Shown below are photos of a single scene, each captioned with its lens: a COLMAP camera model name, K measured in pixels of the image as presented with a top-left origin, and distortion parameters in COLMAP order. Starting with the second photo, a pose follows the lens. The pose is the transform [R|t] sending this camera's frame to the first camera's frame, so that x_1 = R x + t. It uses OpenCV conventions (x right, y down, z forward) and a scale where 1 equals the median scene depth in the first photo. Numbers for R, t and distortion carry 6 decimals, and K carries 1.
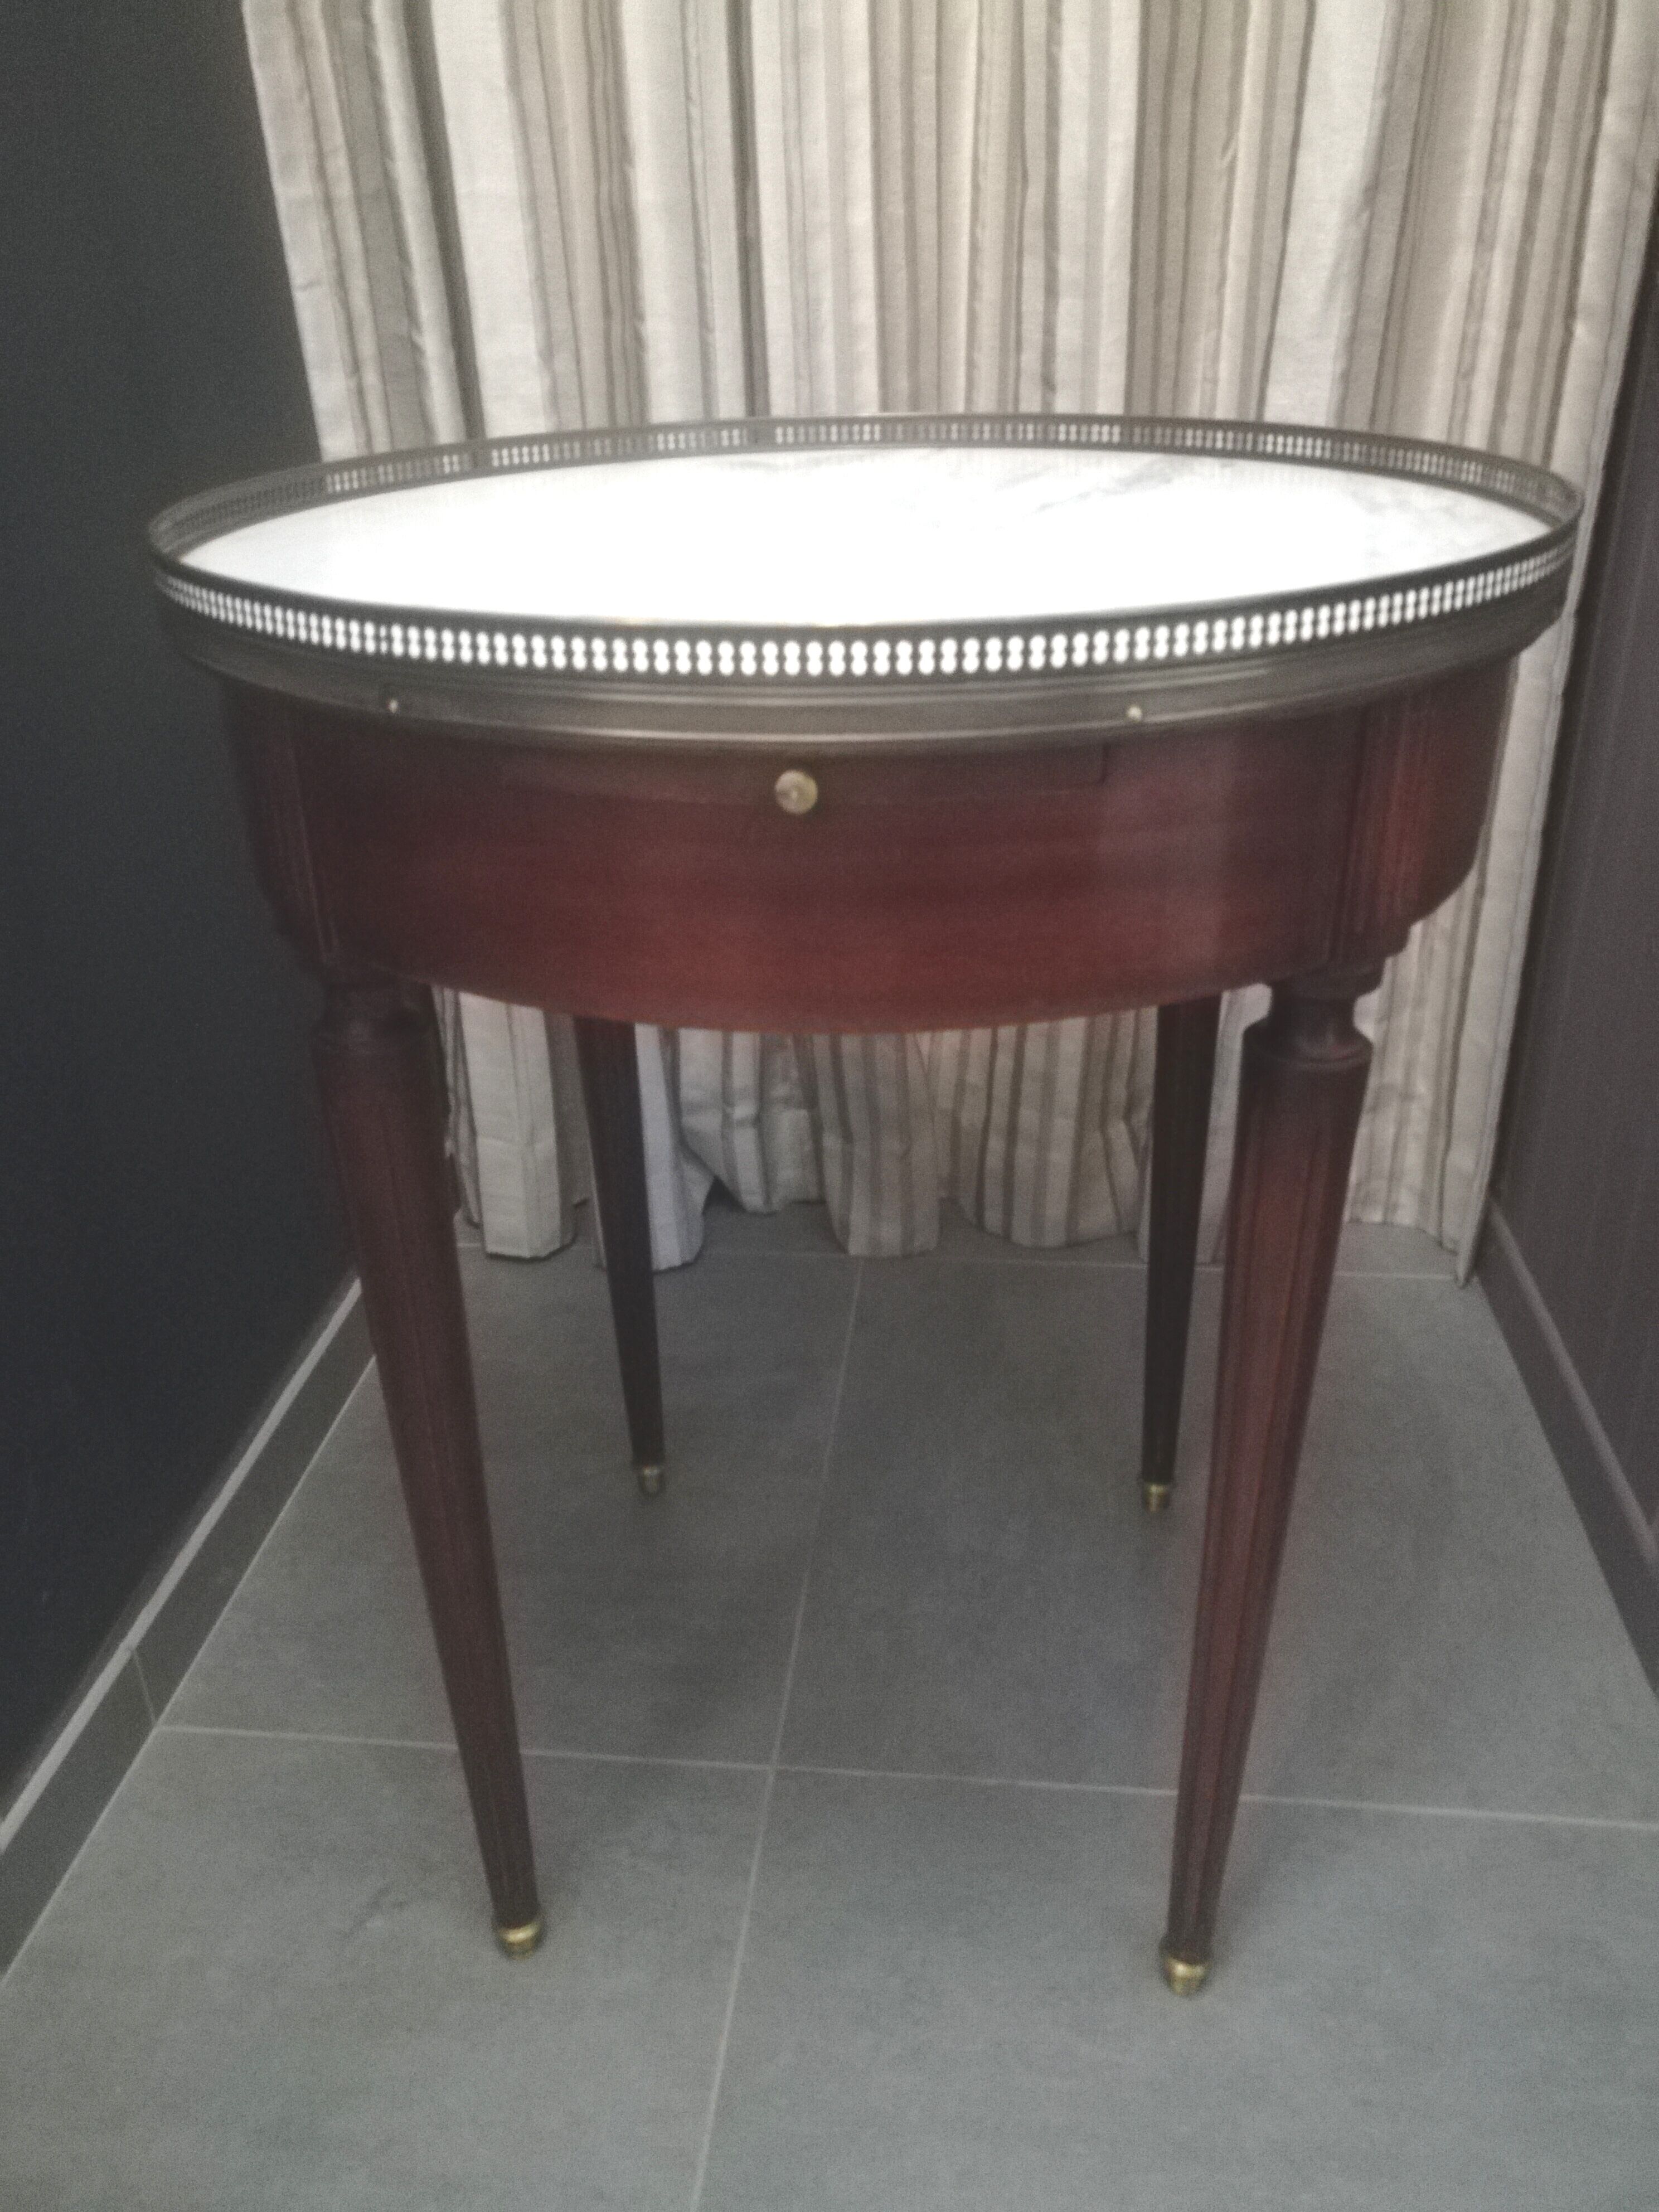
lens RADIAL K [[1655.0, 0, 823.4], [0, 1655.0, 1059.3], [0, 0, 1]] dist [-0.034322, 0.025066]
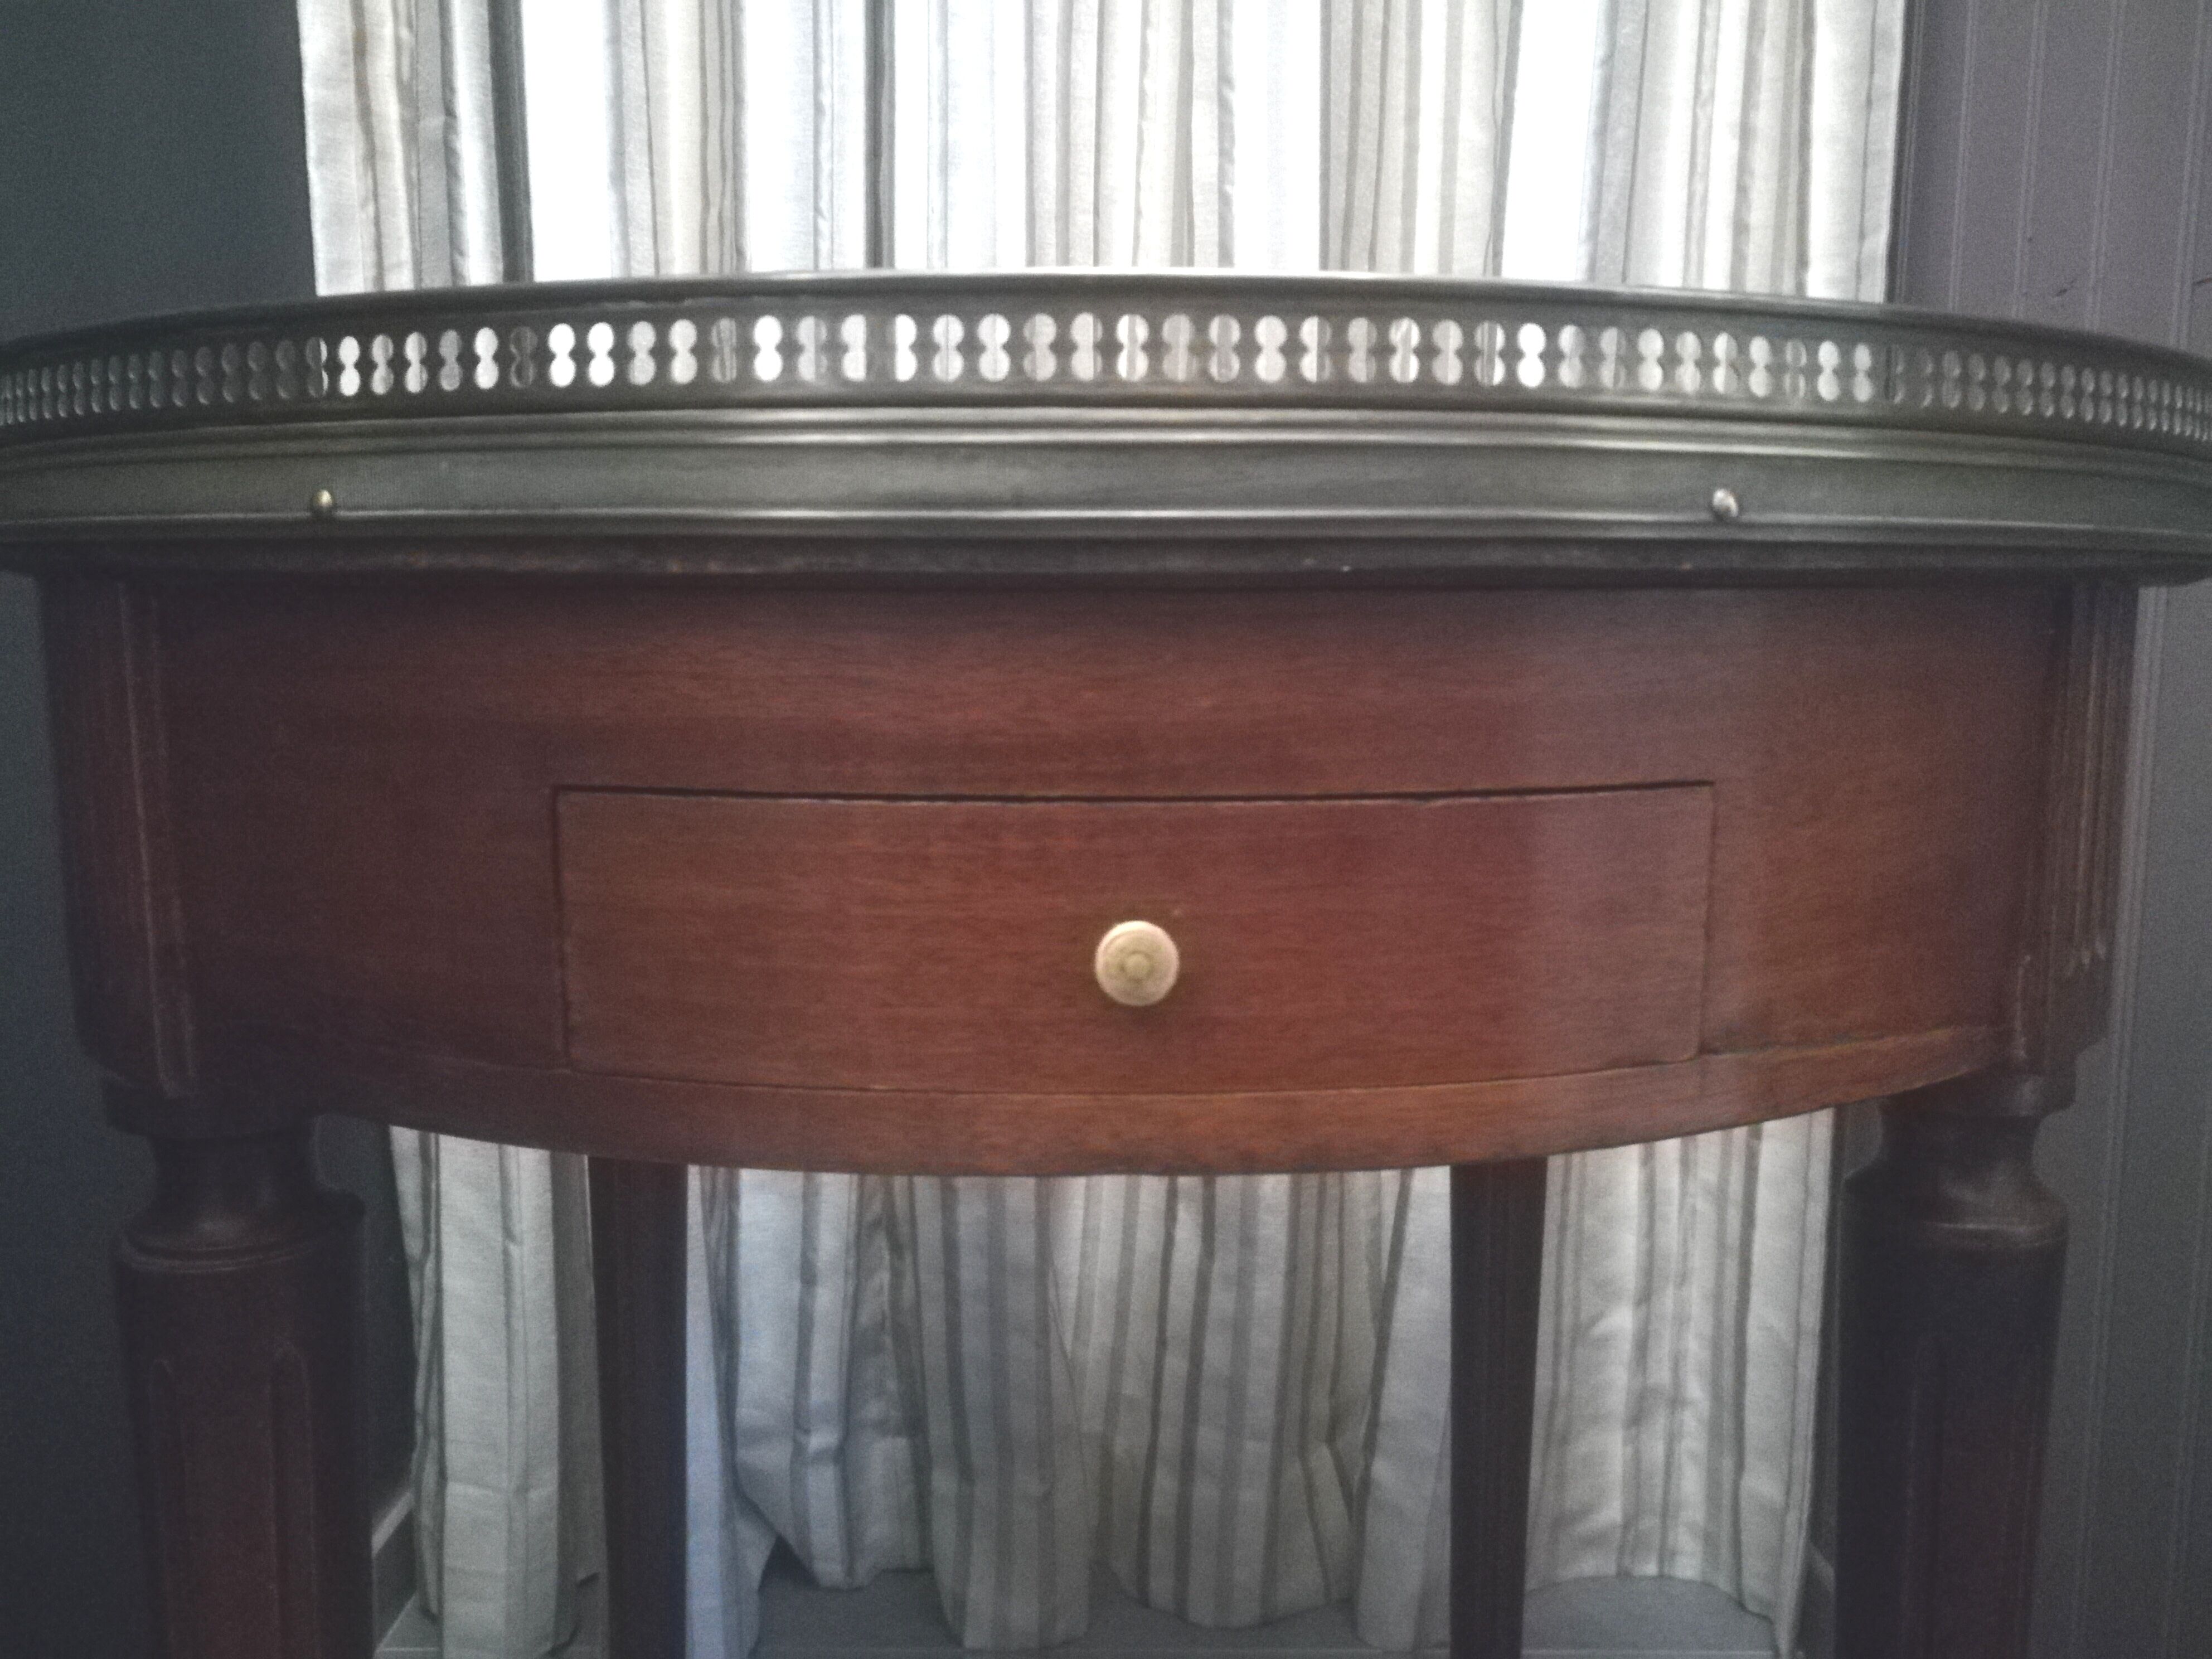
lens RADIAL K [[1655.0, 0, 1117.1], [0, 1655.0, 839.9], [0, 0, 1]] dist [-0.034322, 0.025066]
pose [[0.990597, 0.030187, 0.133443, -0.029740], [0.014705, 0.946214, -0.323208, 0.021275], [-0.136023, 0.322131, 0.936872, 0.250640]]
